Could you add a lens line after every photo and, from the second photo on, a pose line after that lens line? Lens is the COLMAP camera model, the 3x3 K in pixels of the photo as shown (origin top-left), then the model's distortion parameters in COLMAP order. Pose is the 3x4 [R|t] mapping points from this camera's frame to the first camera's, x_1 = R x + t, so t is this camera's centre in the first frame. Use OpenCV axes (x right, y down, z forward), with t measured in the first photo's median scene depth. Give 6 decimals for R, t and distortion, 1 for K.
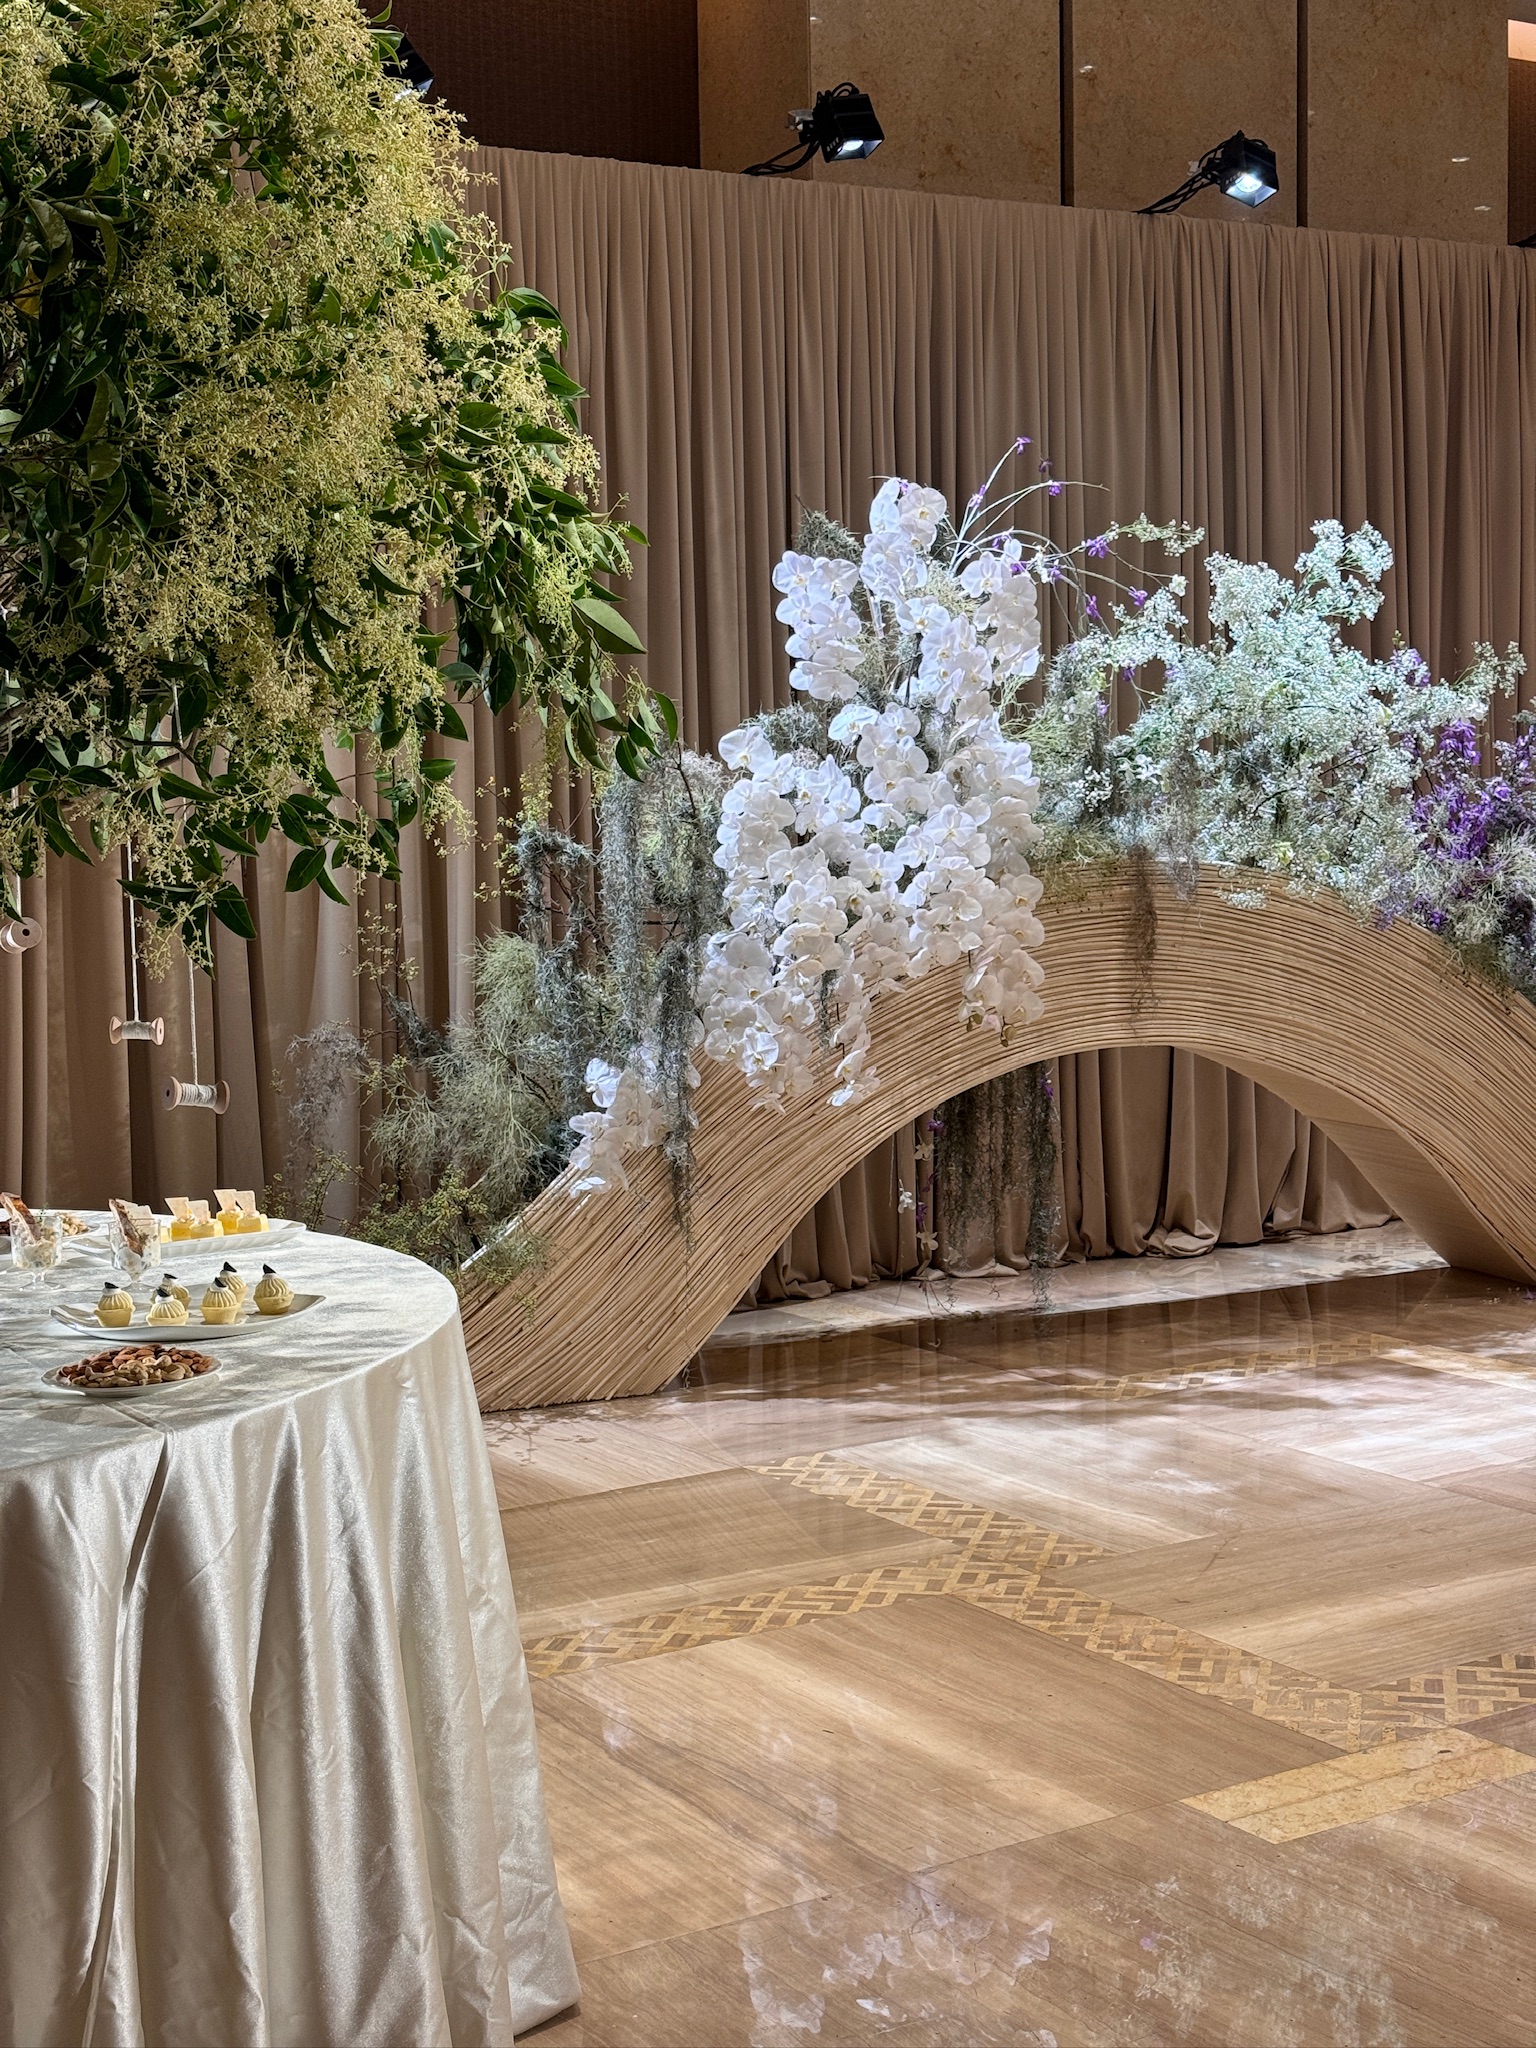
lens RADIAL K [[2837.4, 0, 770.1], [0, 2837.4, 1032.7], [0, 0, 1]] dist [0.080620, 0.000000]
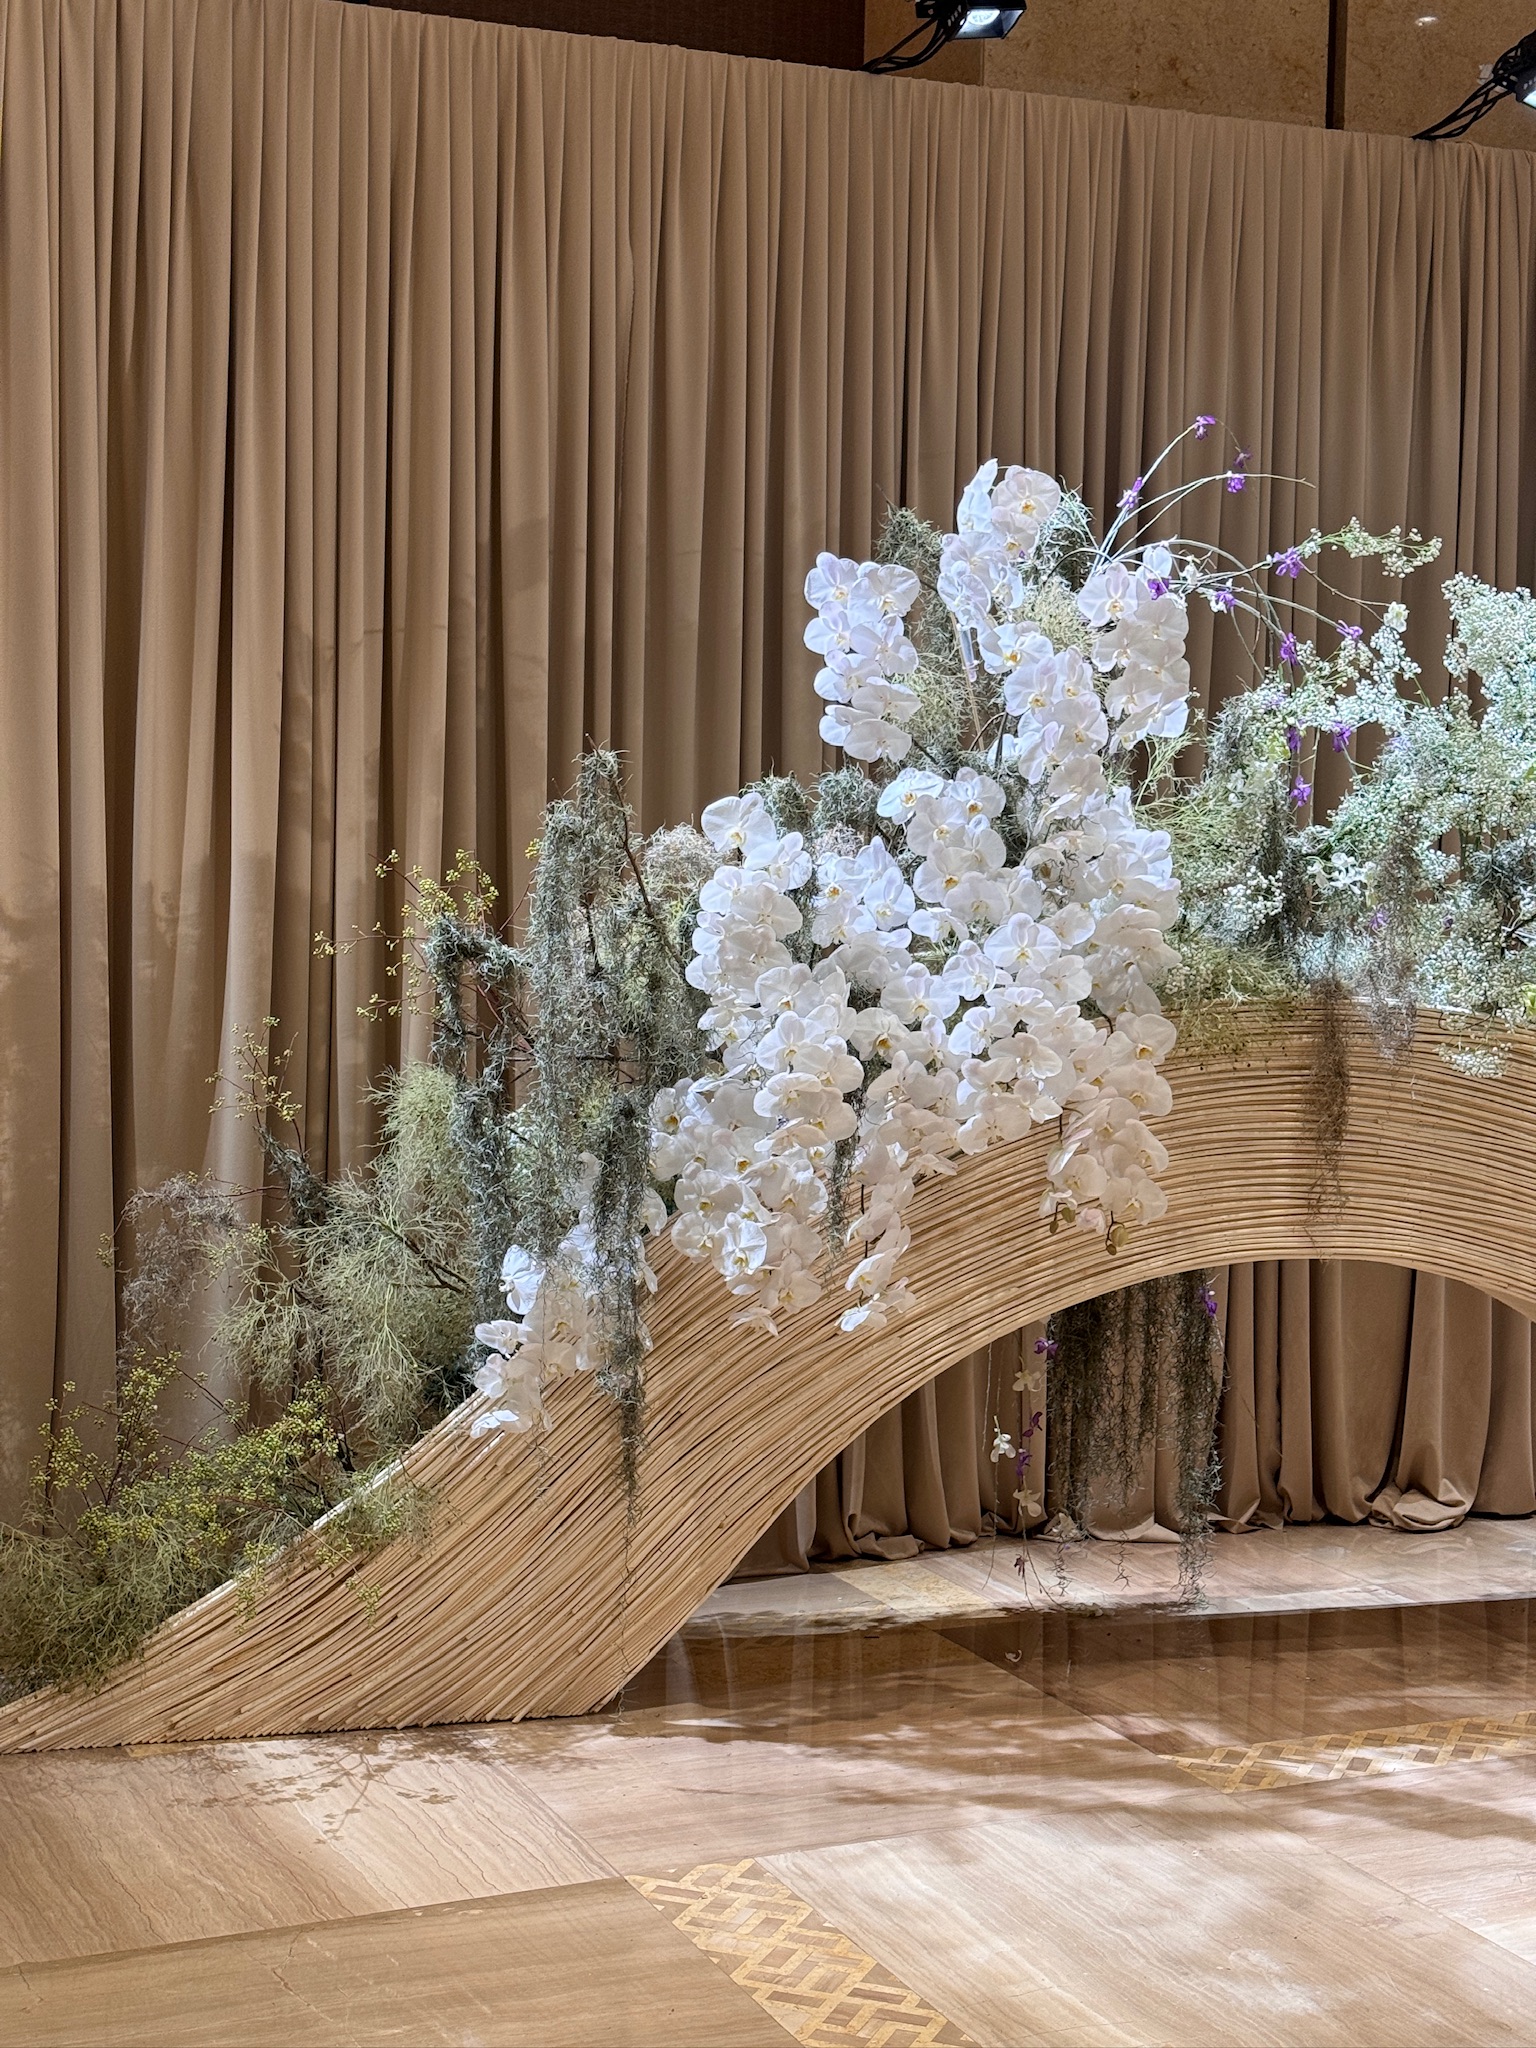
lens RADIAL K [[2837.4, 0, 764.6], [0, 2837.4, 1009.5], [0, 0, 1]] dist [0.080620, 0.000000]
pose [[0.987114, 0.045143, -0.153520, 0.104395], [-0.050717, 0.998181, -0.032584, -0.029038], [0.151770, 0.039951, 0.987608, 0.284917]]
